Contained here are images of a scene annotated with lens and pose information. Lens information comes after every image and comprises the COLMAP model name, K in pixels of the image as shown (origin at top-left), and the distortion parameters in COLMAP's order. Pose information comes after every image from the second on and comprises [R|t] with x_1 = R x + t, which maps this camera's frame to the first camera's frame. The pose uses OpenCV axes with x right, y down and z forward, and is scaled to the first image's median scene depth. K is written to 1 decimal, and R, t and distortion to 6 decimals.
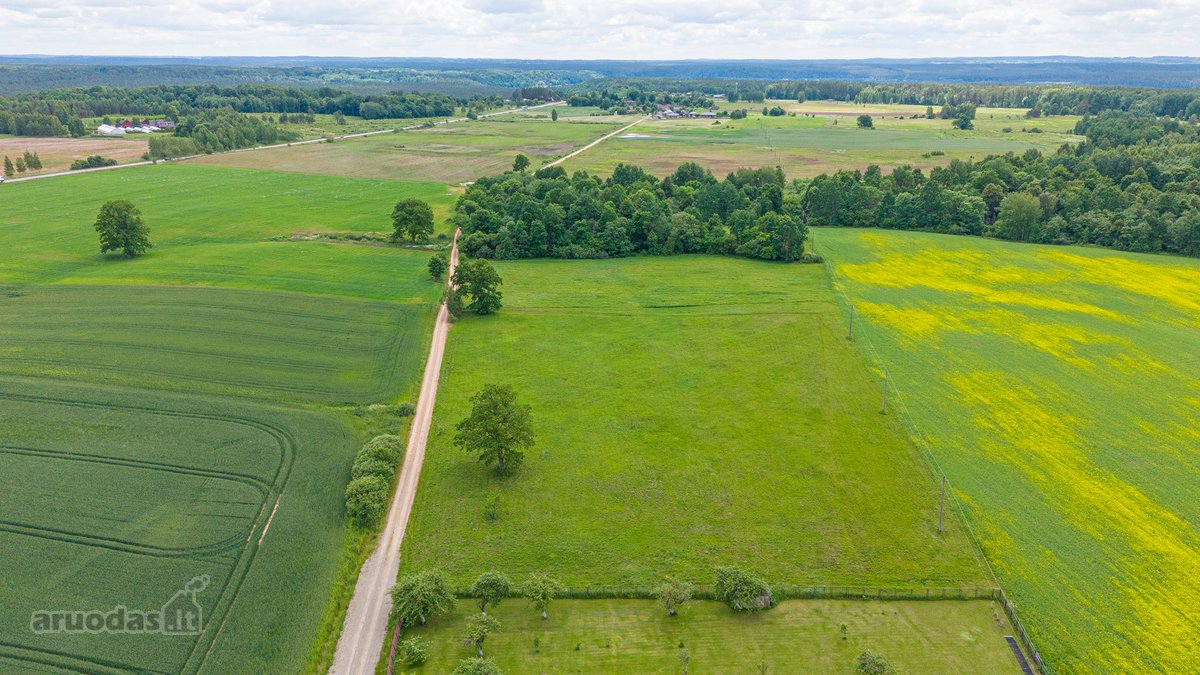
lens RADIAL K [[879.5, 0, 597.7], [0, 879.5, 349.1], [0, 0, 1]] dist [0.075003, -0.071936]
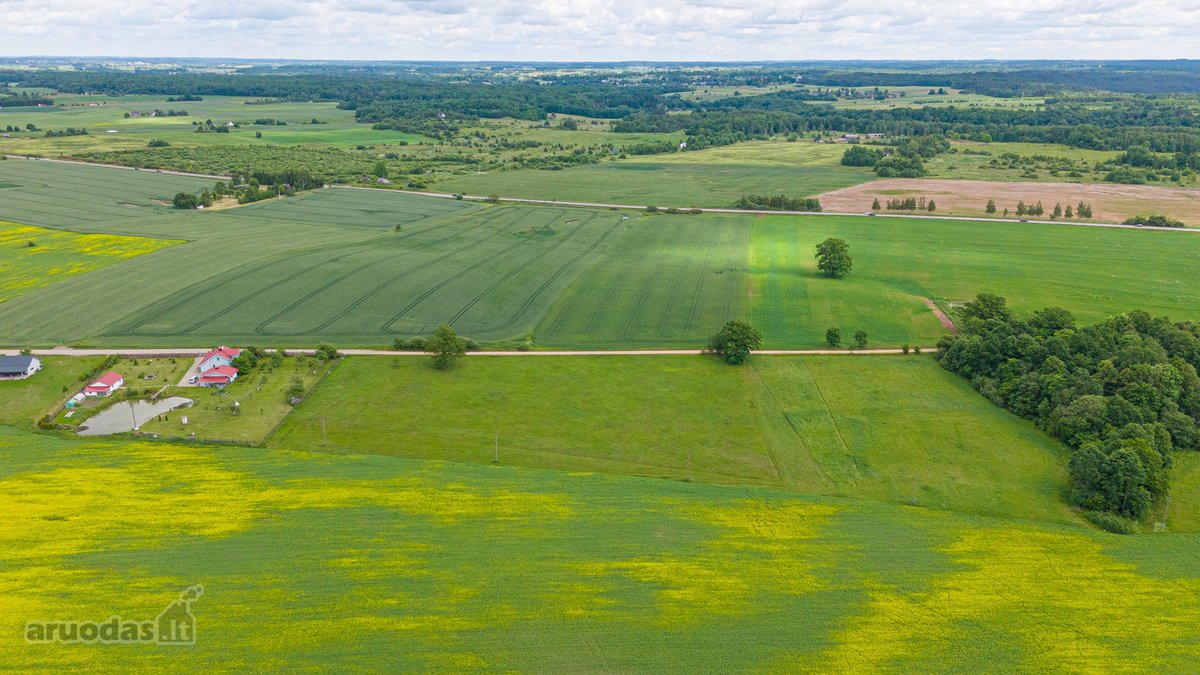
lens RADIAL K [[879.5, 0, 599.2], [0, 879.5, 331.8], [0, 0, 1]] dist [0.075003, -0.071936]
pose [[-0.036934, 0.288857, -0.956660, 0.829852], [-0.313130, 0.905757, 0.285576, -0.291901], [0.948992, 0.310107, 0.056996, 0.540702]]
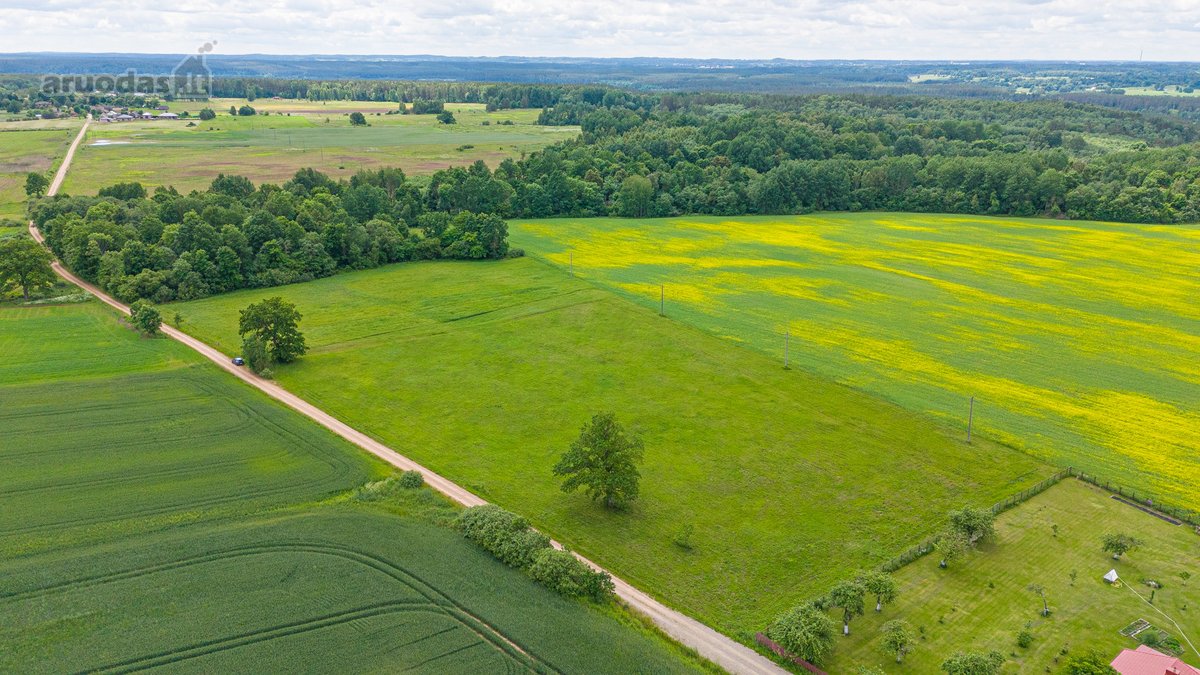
lens RADIAL K [[879.5, 0, 601.5], [0, 879.5, 347.8], [0, 0, 1]] dist [0.075003, -0.071936]
pose [[0.797368, -0.187203, 0.573724, -0.276201], [0.185907, 0.980635, 0.061599, -0.036906], [-0.574145, 0.057542, 0.816729, 0.109772]]
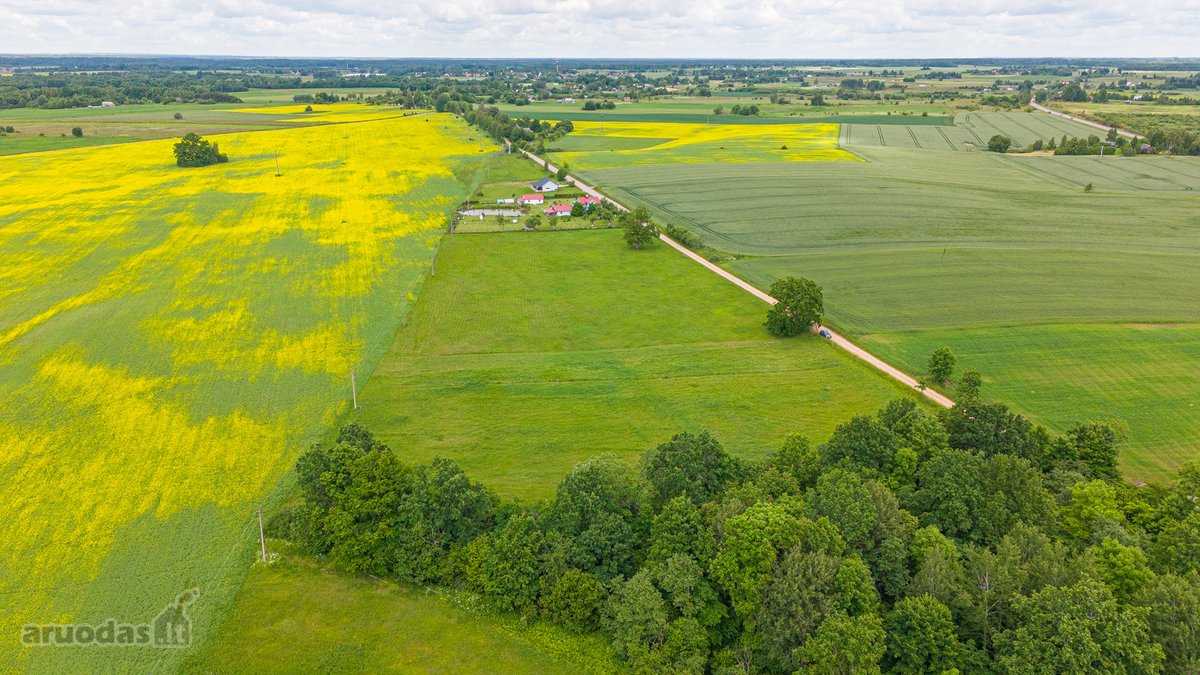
lens RADIAL K [[879.5, 0, 599.4], [0, 879.5, 346.0], [0, 0, 1]] dist [0.075003, -0.071936]
pose [[-0.984426, 0.046255, -0.169604, 0.161951], [-0.062745, 0.808773, 0.584764, -0.415999], [0.164219, 0.586299, -0.793275, 1.275665]]
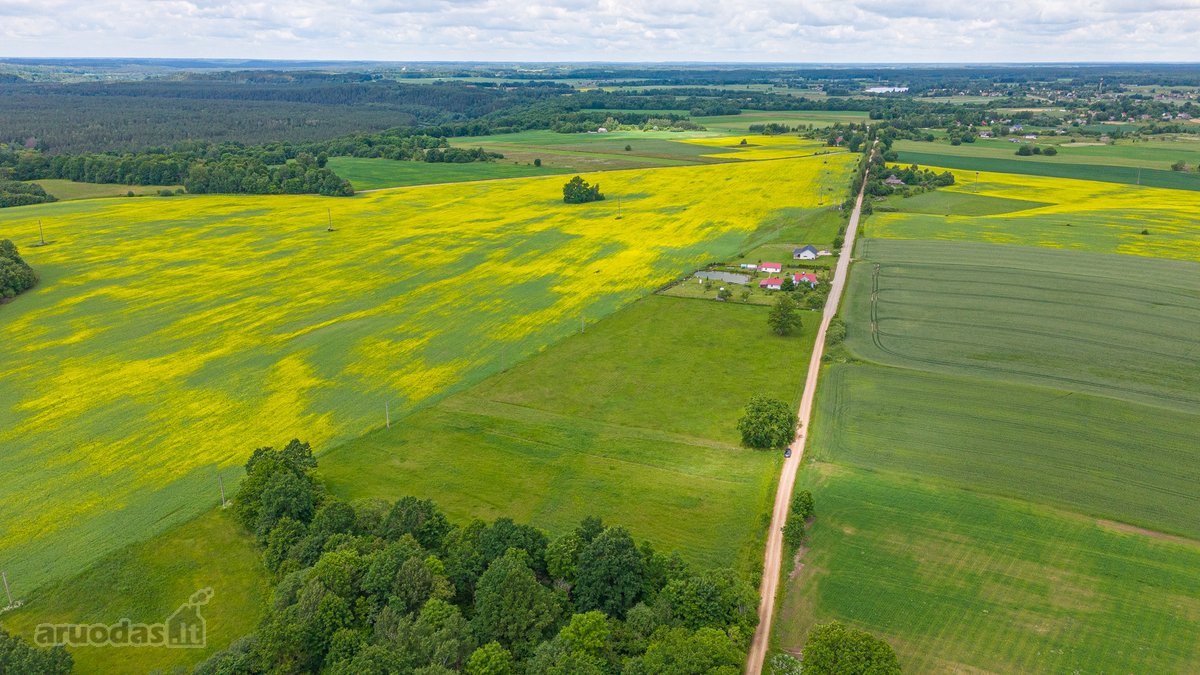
lens RADIAL K [[879.5, 0, 598.5], [0, 879.5, 337.9], [0, 0, 1]] dist [0.075003, -0.071936]
pose [[-0.917199, -0.129127, 0.376924, -0.246694], [0.113985, 0.821445, 0.558780, -0.550164], [-0.381776, 0.555477, -0.738710, 1.316537]]
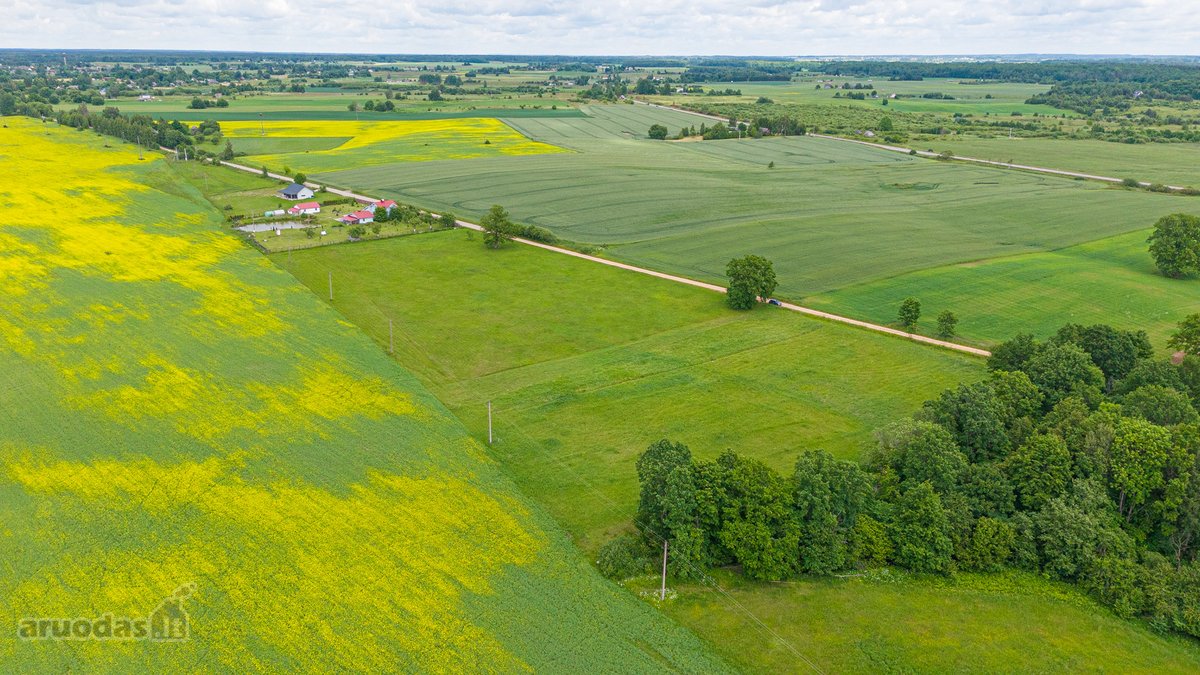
lens RADIAL K [[879.5, 0, 600.8], [0, 879.5, 345.4], [0, 0, 1]] dist [0.075003, -0.071936]
pose [[-0.774959, 0.187883, -0.603438, 0.457991], [-0.206187, 0.827393, 0.522406, -0.373118], [0.597432, 0.529265, -0.602457, 1.148119]]
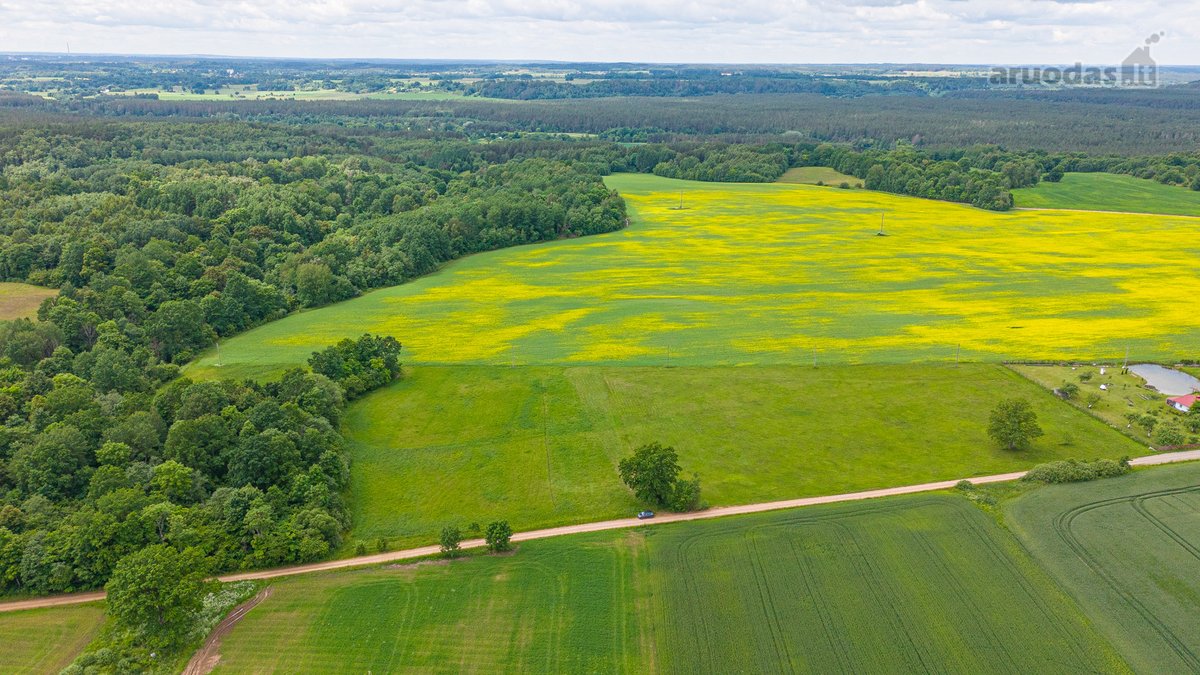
lens RADIAL K [[879.5, 0, 602.0], [0, 879.5, 336.5], [0, 0, 1]] dist [0.075003, -0.071936]
pose [[-0.127319, -0.302580, 0.944582, -0.687366], [0.298650, 0.896442, 0.327413, -0.372691], [-0.945832, 0.323785, -0.023768, 0.763525]]
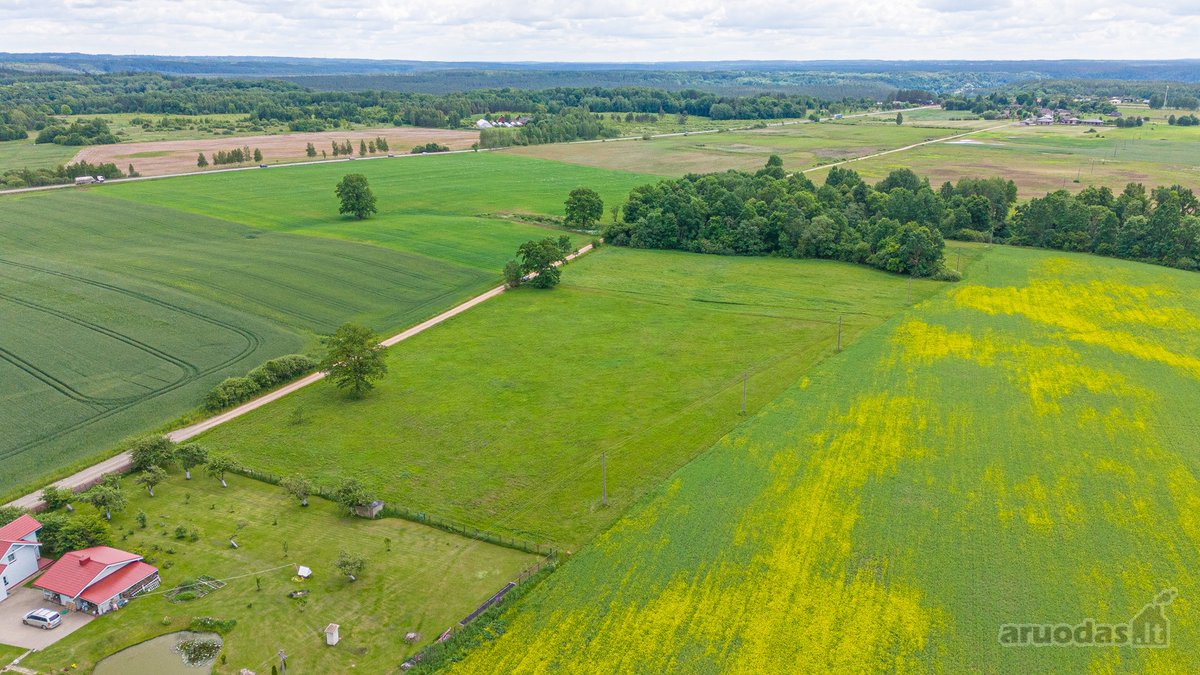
lens RADIAL K [[879.5, 0, 597.1], [0, 879.5, 344.5], [0, 0, 1]] dist [0.075003, -0.071936]
pose [[0.892415, 0.135967, -0.430242, 0.316735], [-0.139275, 0.989964, 0.023965, -0.003699], [0.429182, 0.038535, 0.902395, 0.015100]]
